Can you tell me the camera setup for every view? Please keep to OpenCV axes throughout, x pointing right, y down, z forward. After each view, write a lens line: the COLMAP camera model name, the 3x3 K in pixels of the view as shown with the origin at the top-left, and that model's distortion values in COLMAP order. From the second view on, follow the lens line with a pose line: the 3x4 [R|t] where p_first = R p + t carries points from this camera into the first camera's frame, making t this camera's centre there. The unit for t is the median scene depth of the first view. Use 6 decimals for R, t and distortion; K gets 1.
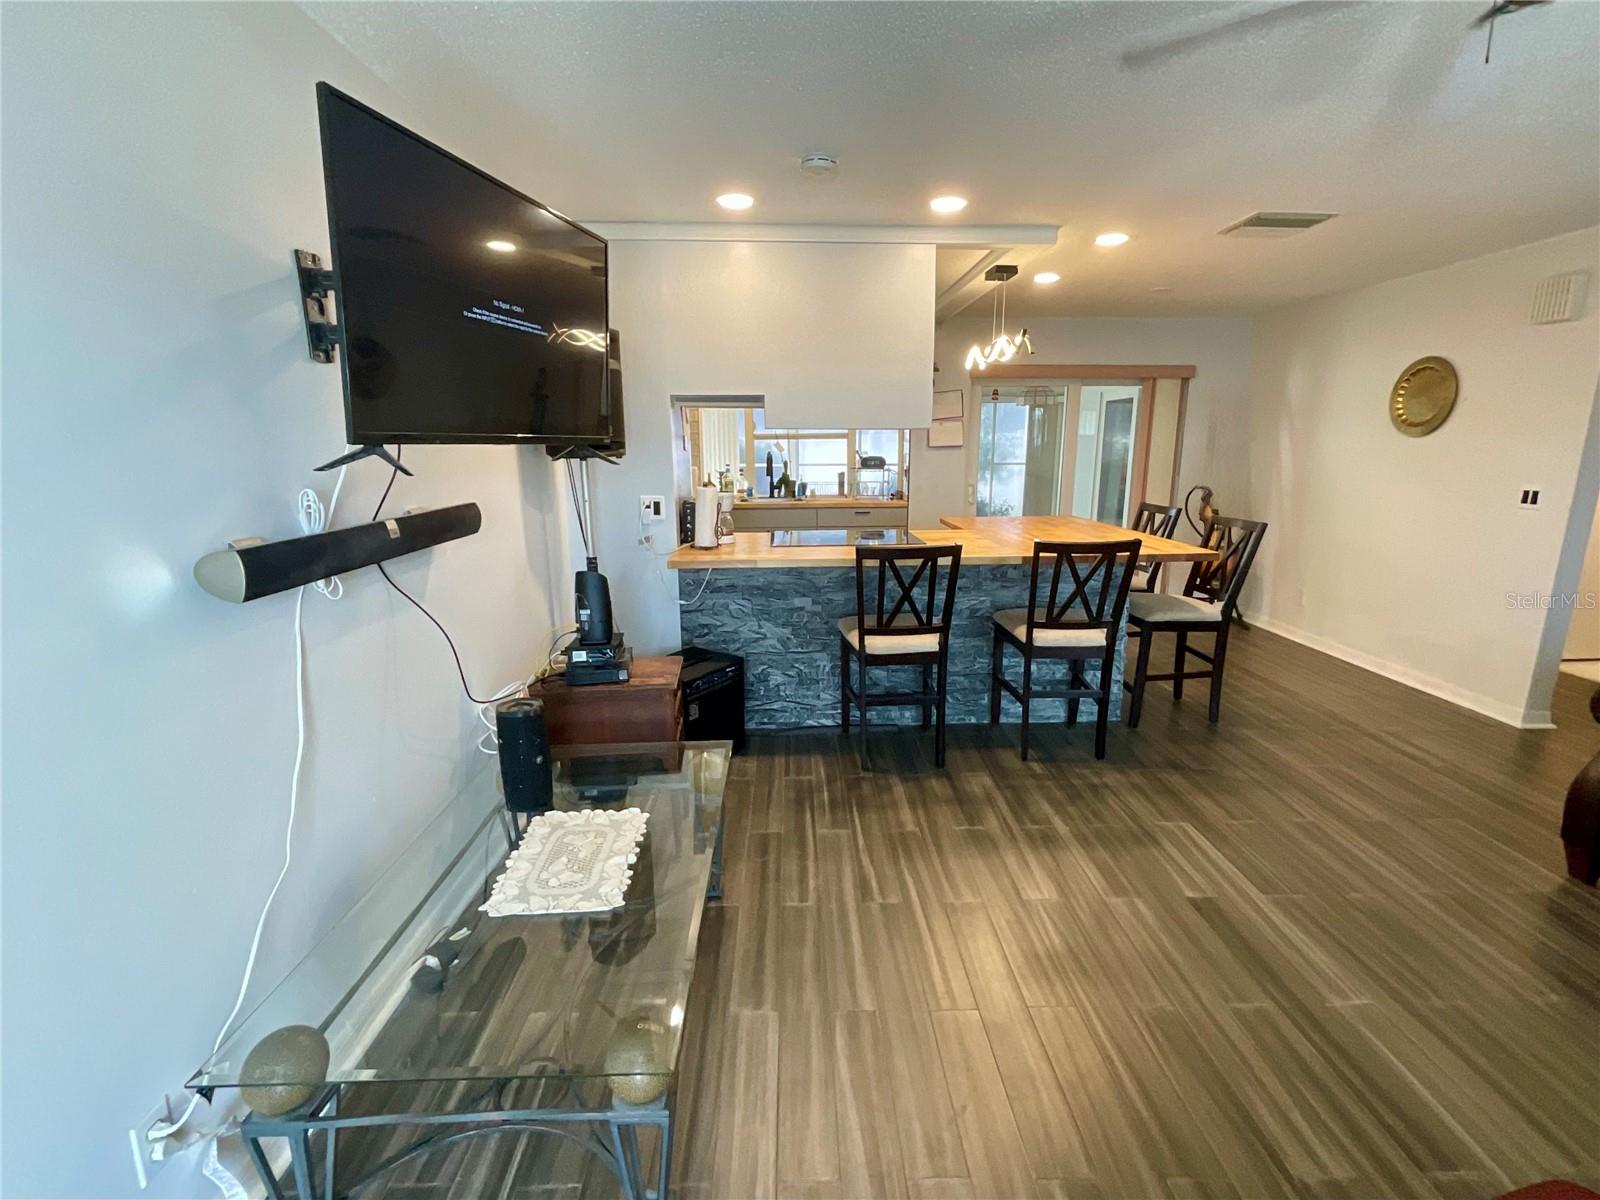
lens RADIAL K [[743.2, 0, 800.0], [0, 743.2, 600.0], [0, 0, 1]] dist [0.003329, -0.000583]
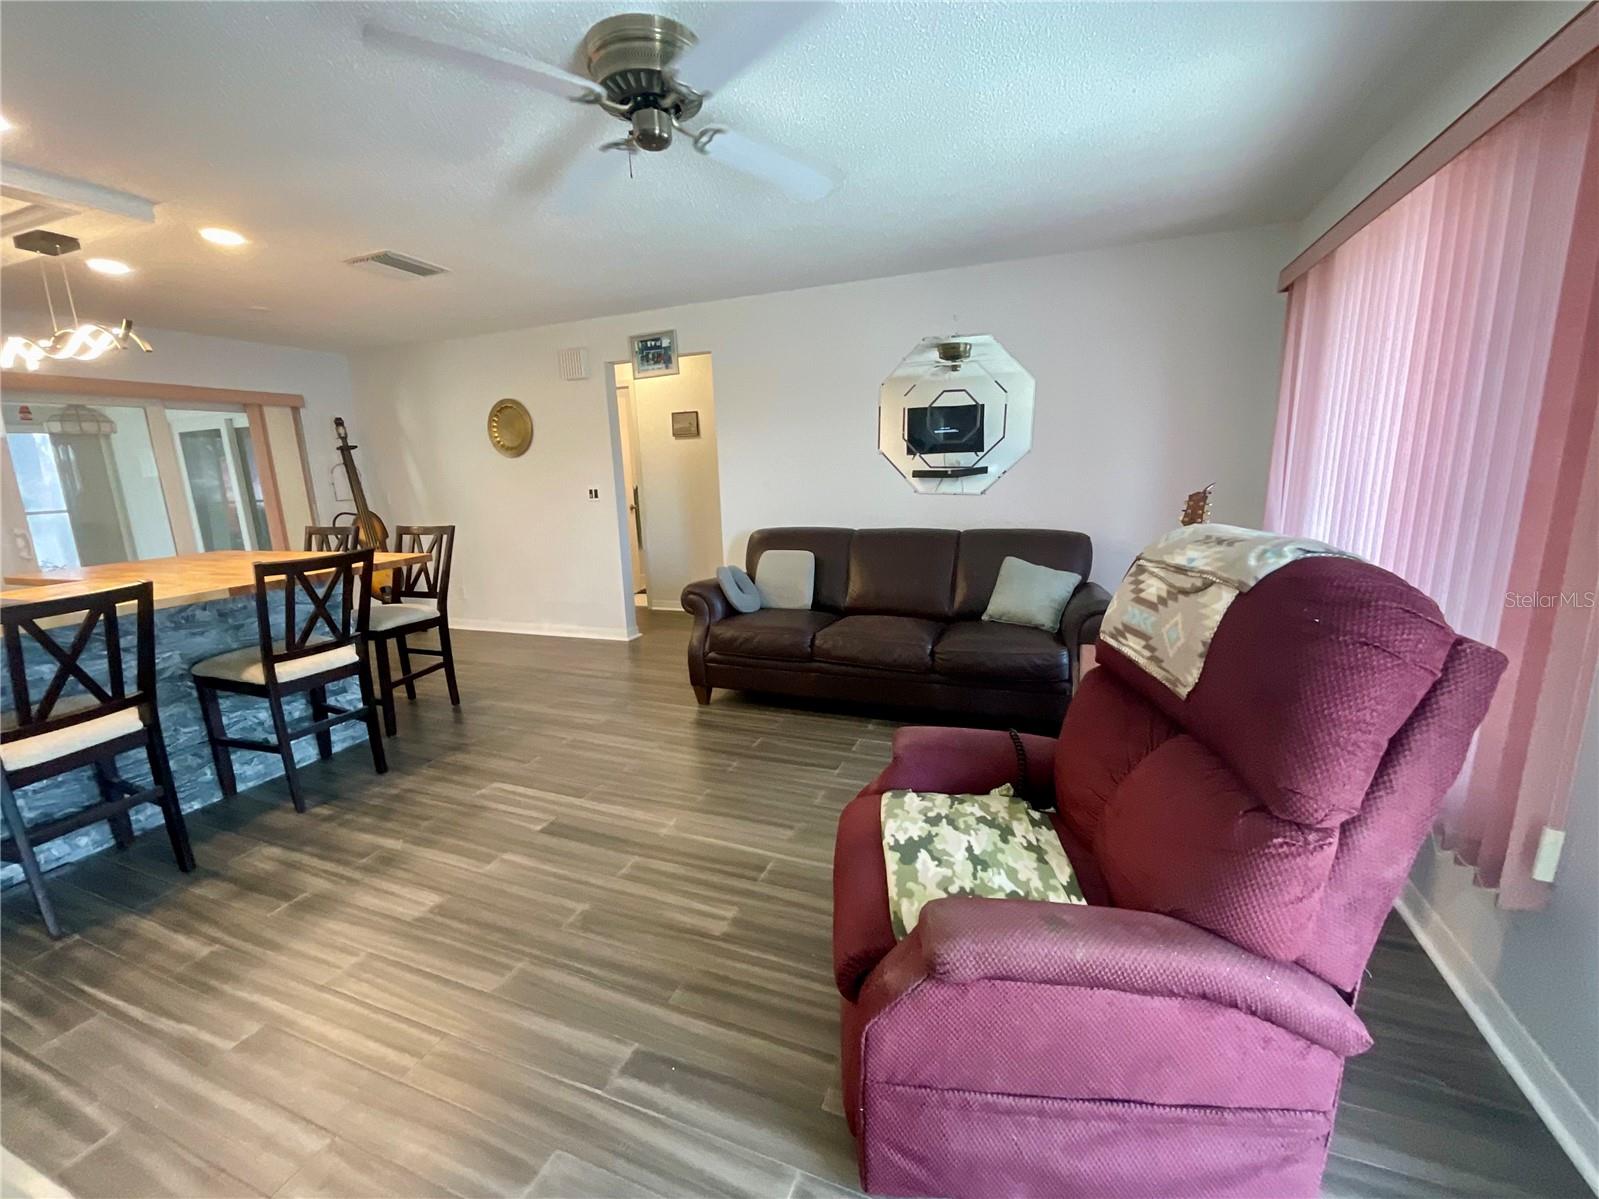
lens RADIAL K [[662.1, 0, 799.5], [0, 662.1, 599.5], [0, 0, 1]] dist [-0.001120, -0.000096]
pose [[0.389577, -0.195785, 0.899943, -0.126192], [0.229097, 0.967030, 0.111206, 0.018749], [-0.892045, 0.162851, 0.421586, 0.094273]]
